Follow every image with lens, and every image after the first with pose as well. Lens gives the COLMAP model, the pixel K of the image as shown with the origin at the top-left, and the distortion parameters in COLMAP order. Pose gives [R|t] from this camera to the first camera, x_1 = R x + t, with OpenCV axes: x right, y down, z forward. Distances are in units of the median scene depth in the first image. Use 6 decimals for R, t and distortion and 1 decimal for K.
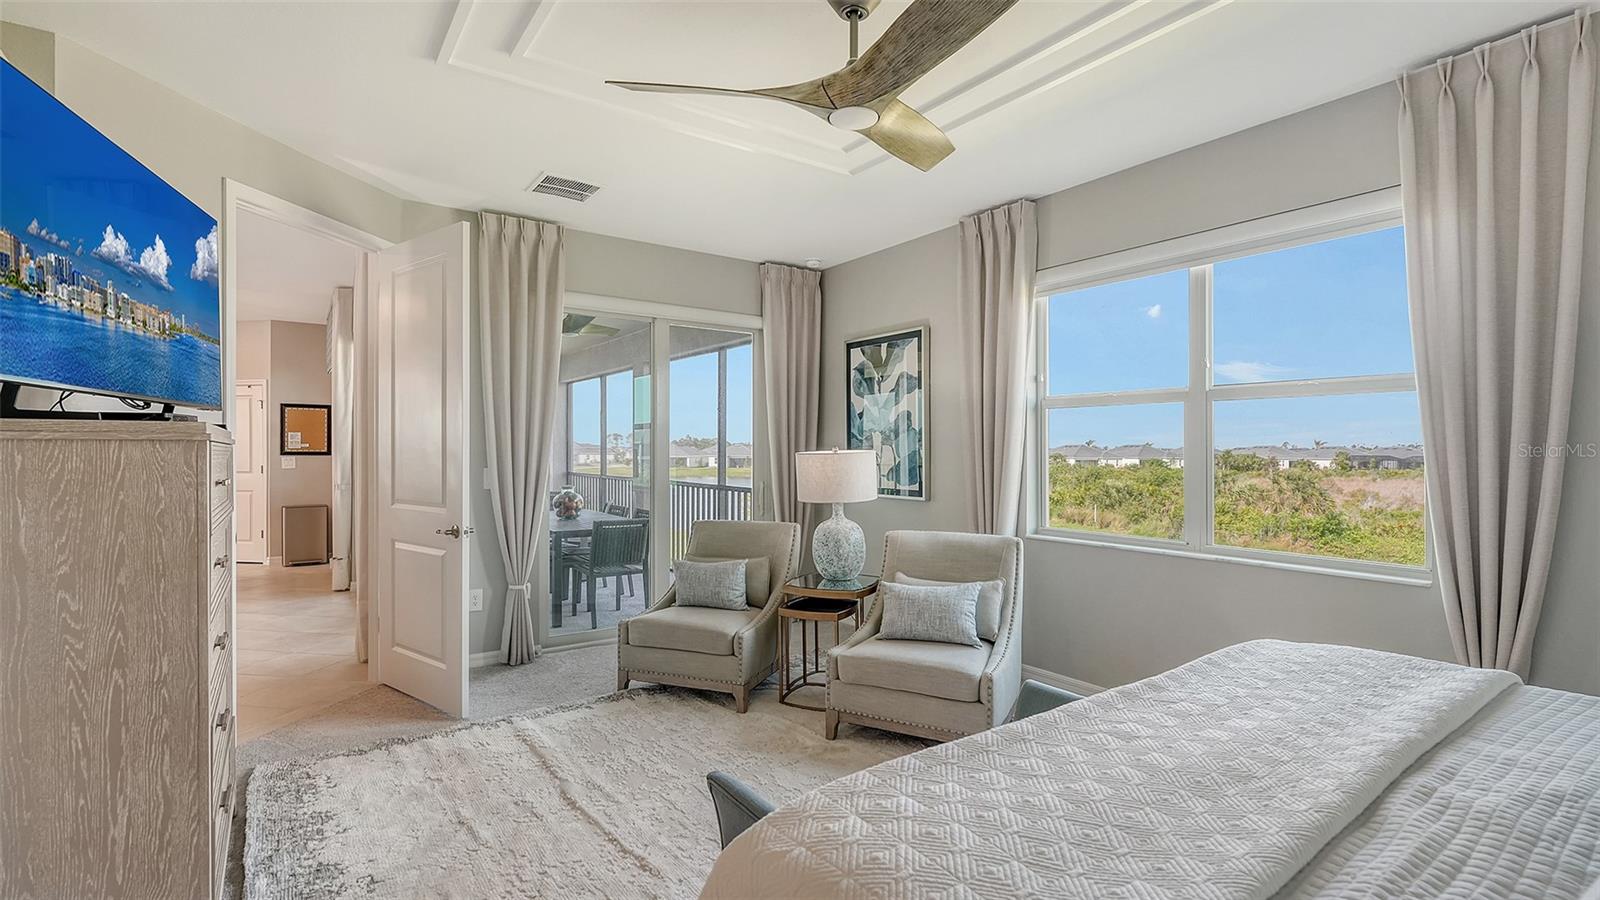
lens RADIAL K [[710.0, 0, 800.0], [0, 710.0, 450.0], [0, 0, 1]] dist [0.000655, 0.010862]
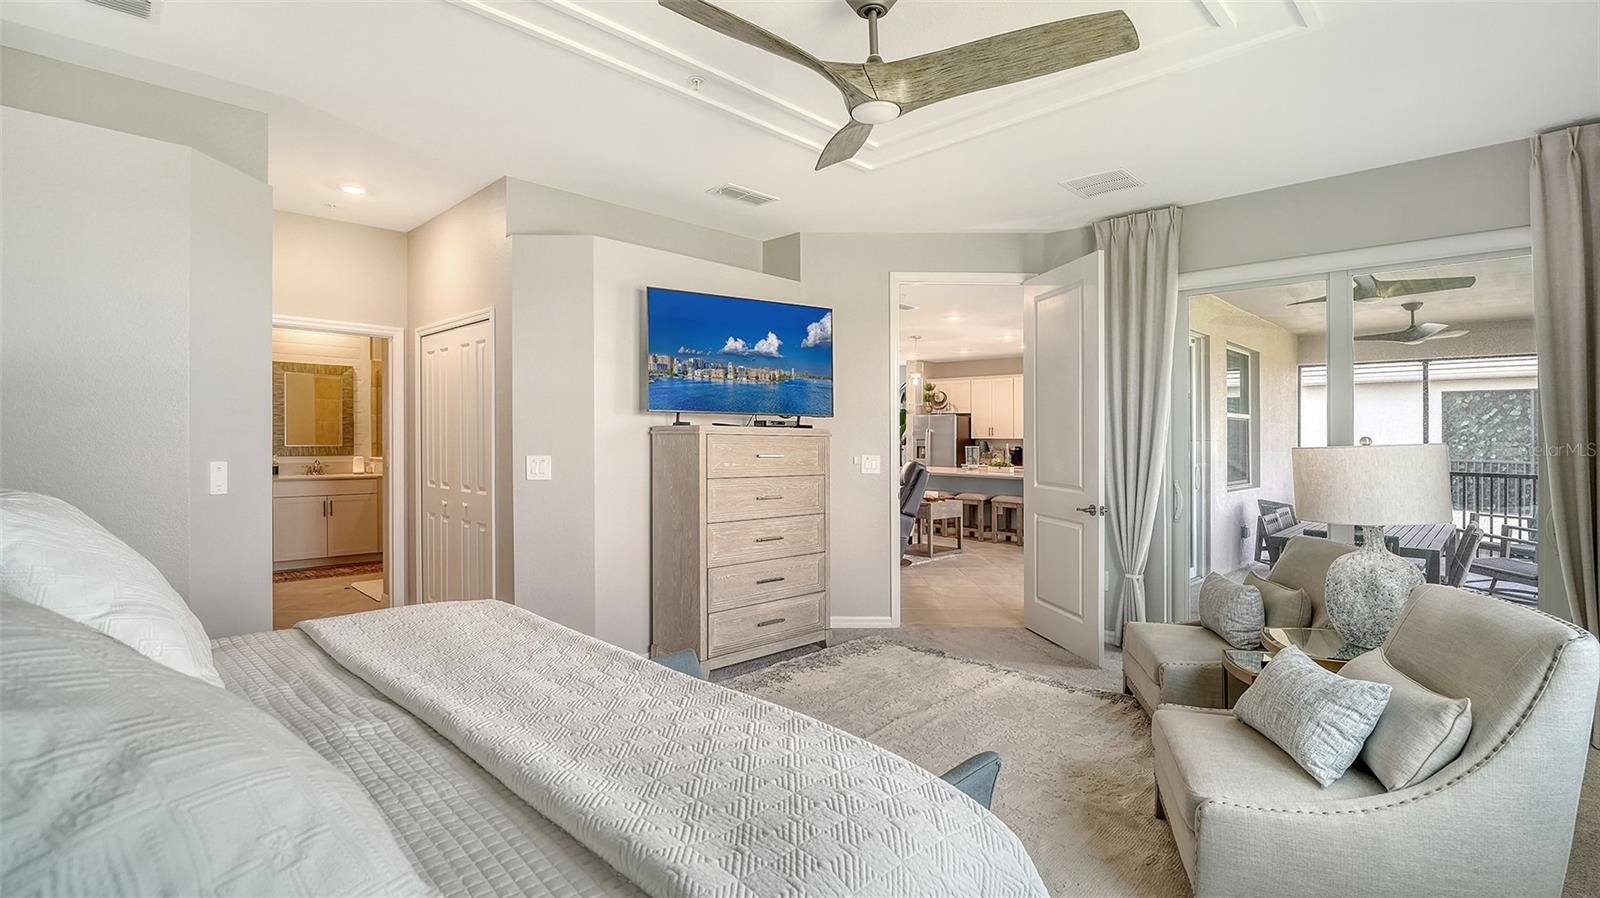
lens RADIAL K [[723.3, 0, 800.4], [0, 723.3, 428.9], [0, 0, 1]] dist [-0.008852, 0.000202]
pose [[0.160731, -0.023370, -0.986721, 1.164922], [0.005917, 0.999724, -0.022715, 0.018224], [0.986980, -0.002187, 0.160825, 0.800058]]
